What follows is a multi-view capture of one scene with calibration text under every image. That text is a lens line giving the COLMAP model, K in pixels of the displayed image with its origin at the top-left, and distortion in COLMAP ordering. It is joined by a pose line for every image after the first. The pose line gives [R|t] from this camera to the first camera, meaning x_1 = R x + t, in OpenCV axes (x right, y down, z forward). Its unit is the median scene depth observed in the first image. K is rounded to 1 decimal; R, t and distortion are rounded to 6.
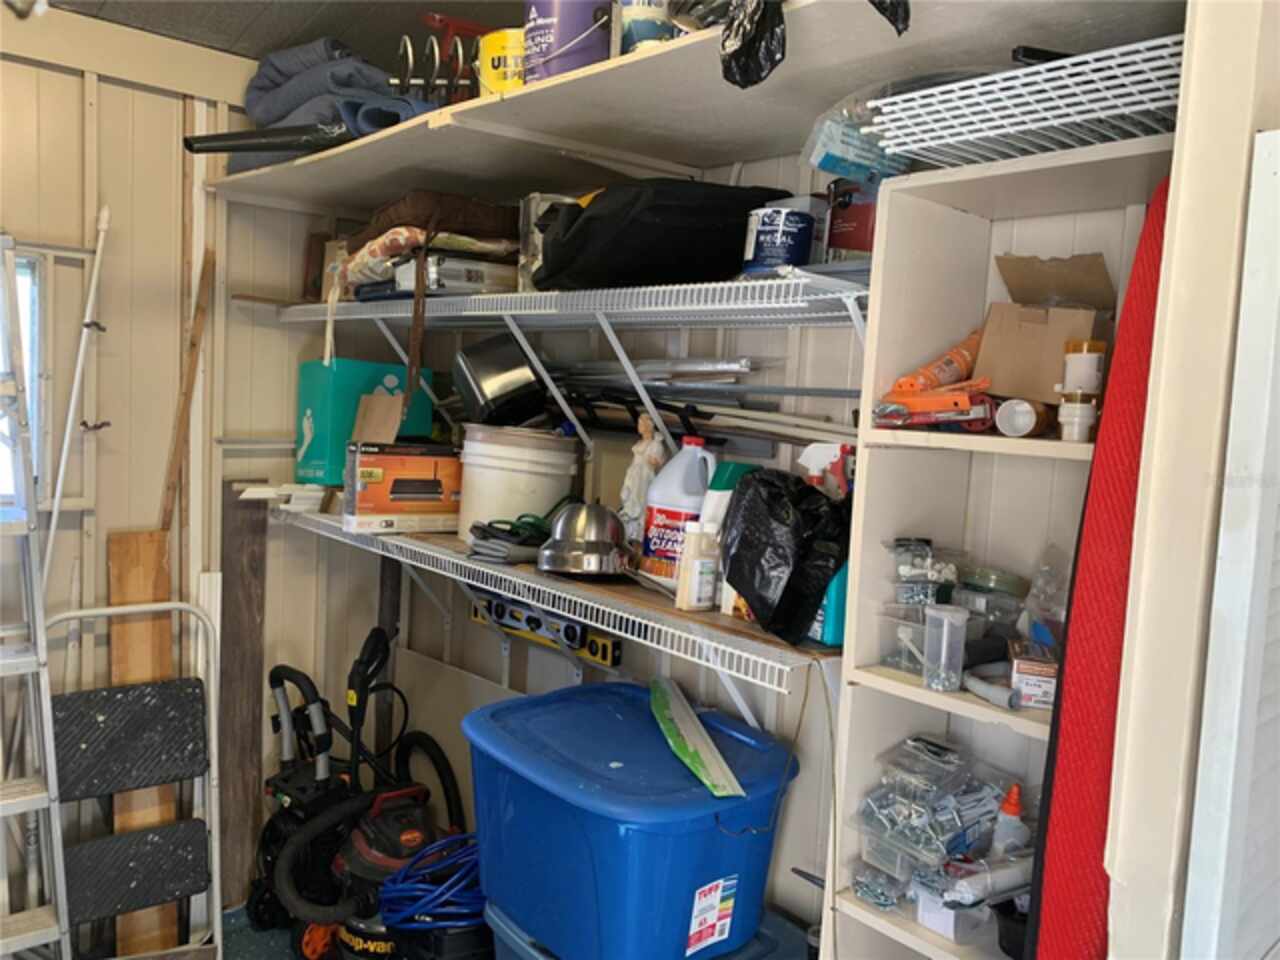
lens RADIAL K [[962.4, 0, 640.0], [0, 962.4, 480.0], [0, 0, 1]] dist [0.007526, 0.002282]
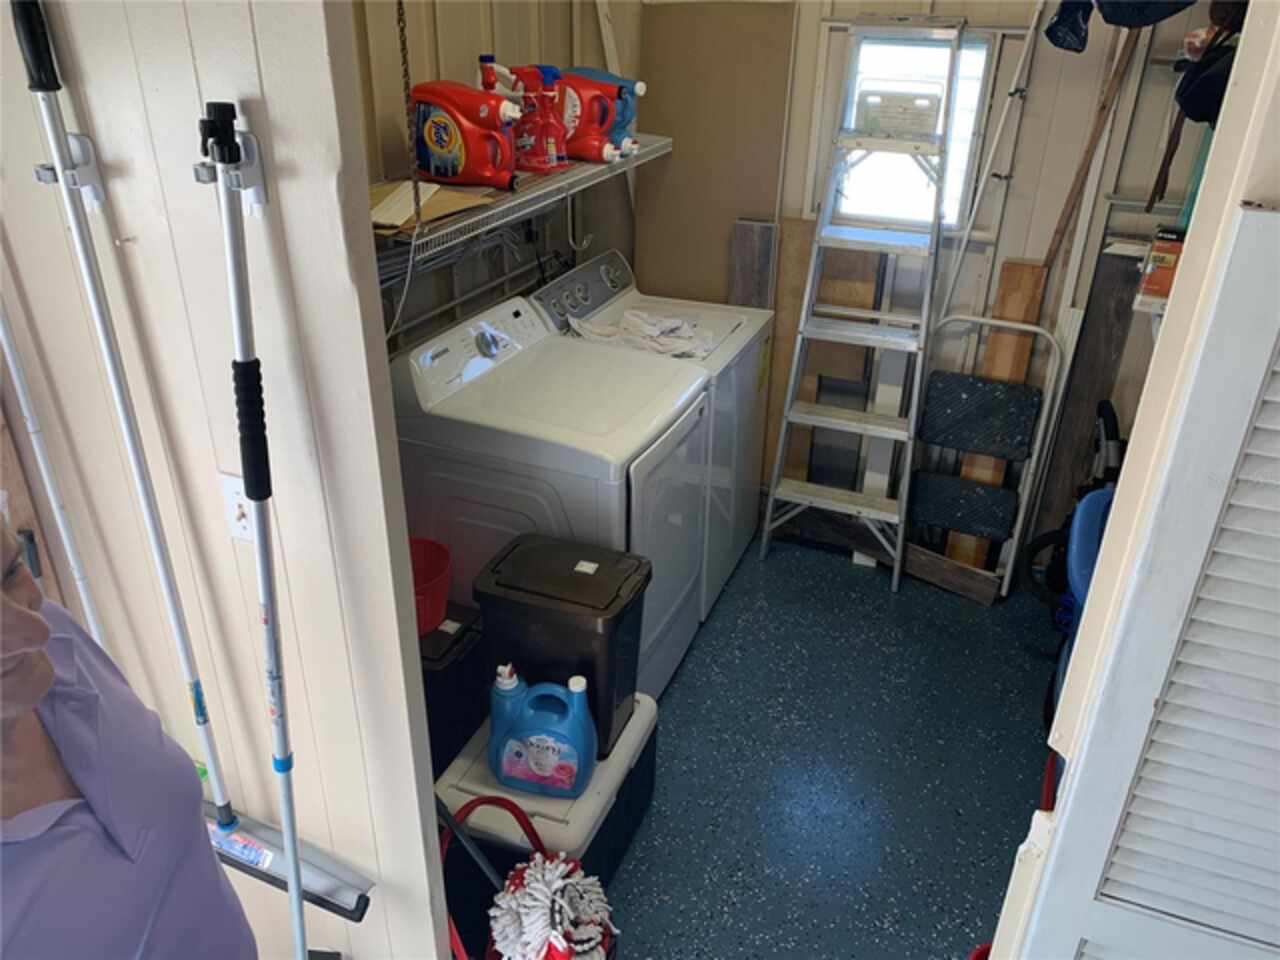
lens RADIAL K [[962.4, 0, 640.0], [0, 962.4, 480.0], [0, 0, 1]] dist [0.007526, 0.002282]
pose [[0.415645, 0.383673, -0.824642, 0.417614], [-0.073669, 0.917894, 0.389927, -0.141814], [0.906539, -0.101320, 0.409783, -0.000937]]
